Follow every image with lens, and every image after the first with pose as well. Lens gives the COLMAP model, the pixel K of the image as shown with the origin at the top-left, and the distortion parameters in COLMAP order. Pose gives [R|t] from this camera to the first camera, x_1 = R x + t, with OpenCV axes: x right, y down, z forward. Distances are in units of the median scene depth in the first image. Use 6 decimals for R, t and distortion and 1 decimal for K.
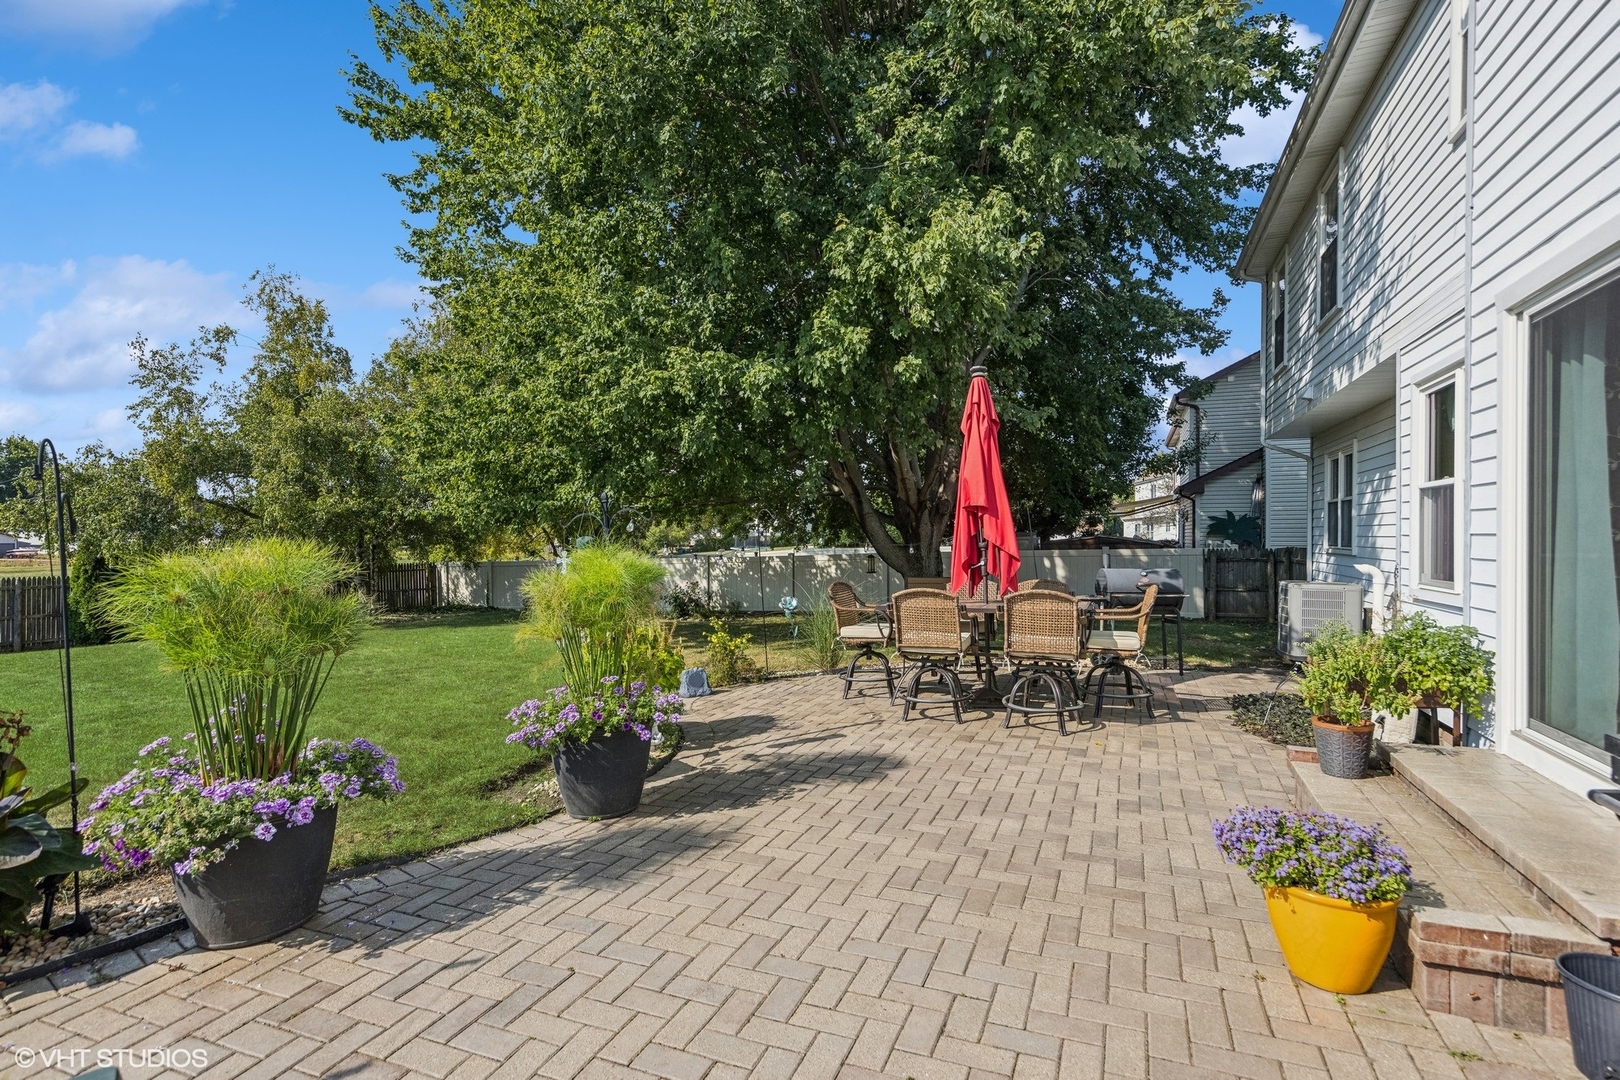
lens RADIAL K [[818.1, 0, 815.8], [0, 818.1, 539.4], [0, 0, 1]] dist [-0.000949, 0.000064]
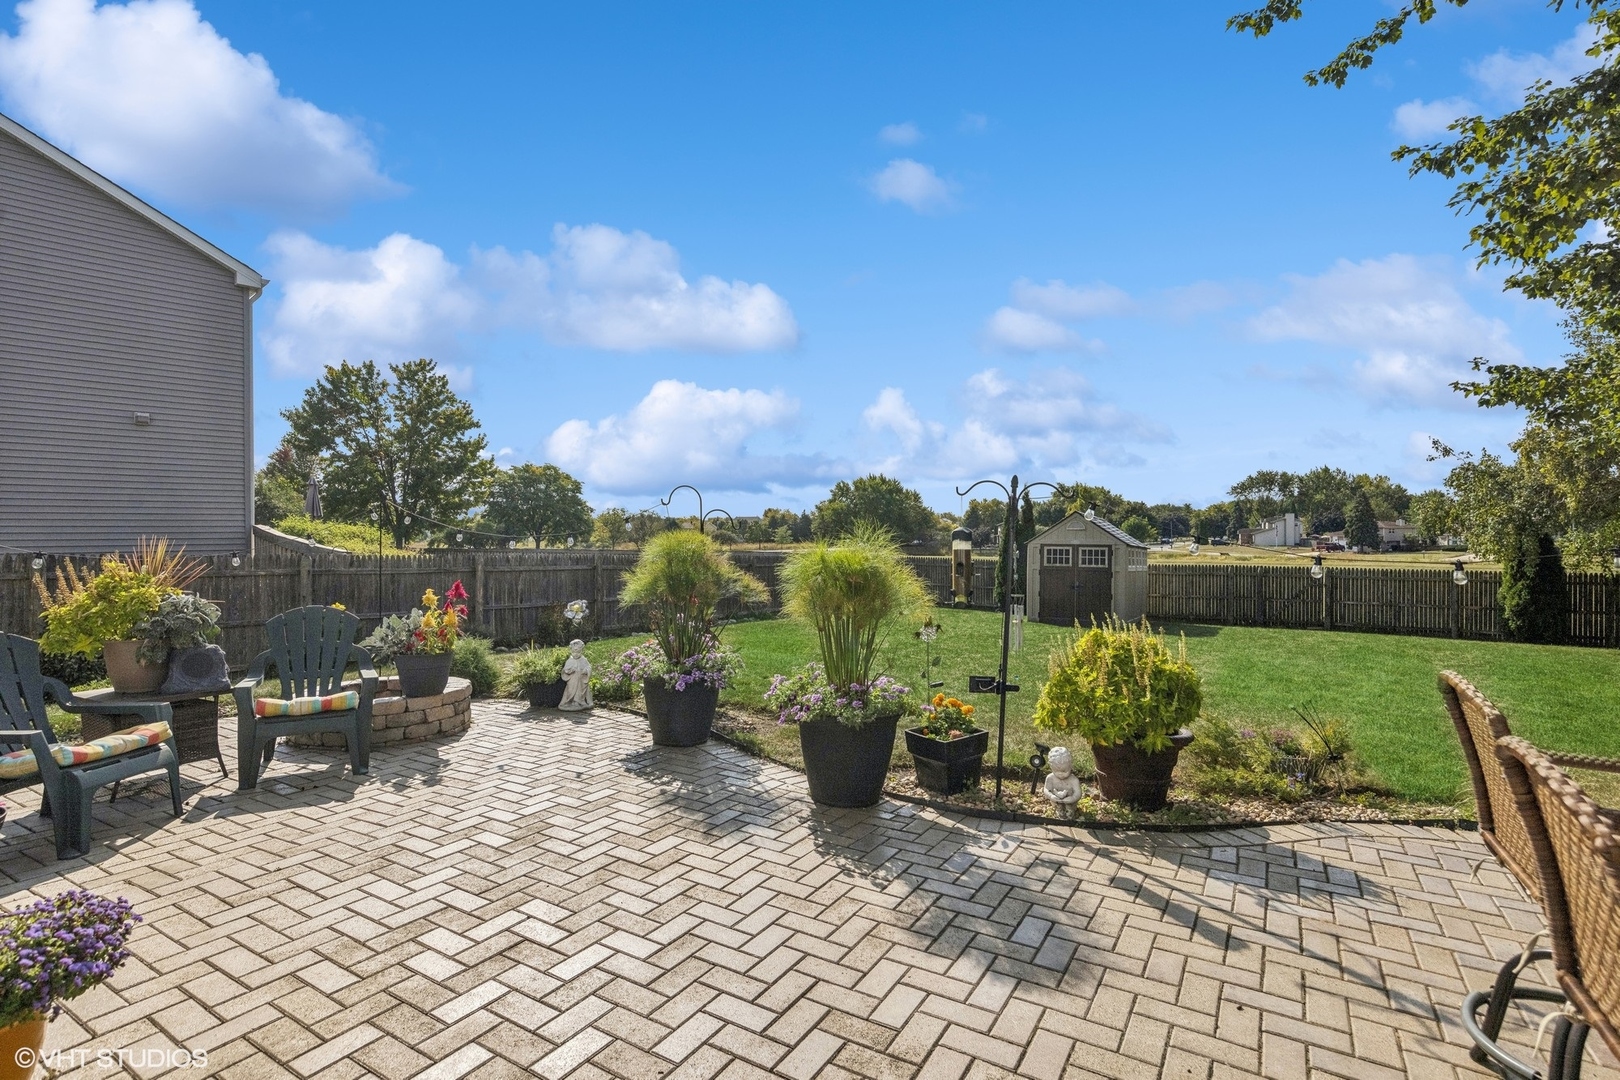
lens RADIAL K [[818.1, 0, 818.6], [0, 818.1, 536.7], [0, 0, 1]] dist [-0.000949, 0.000064]
pose [[-0.188000, 0.006877, -0.982145, 0.602169], [-0.008846, 0.999923, 0.008695, 0.002963], [0.982129, 0.010323, -0.187925, 0.957502]]
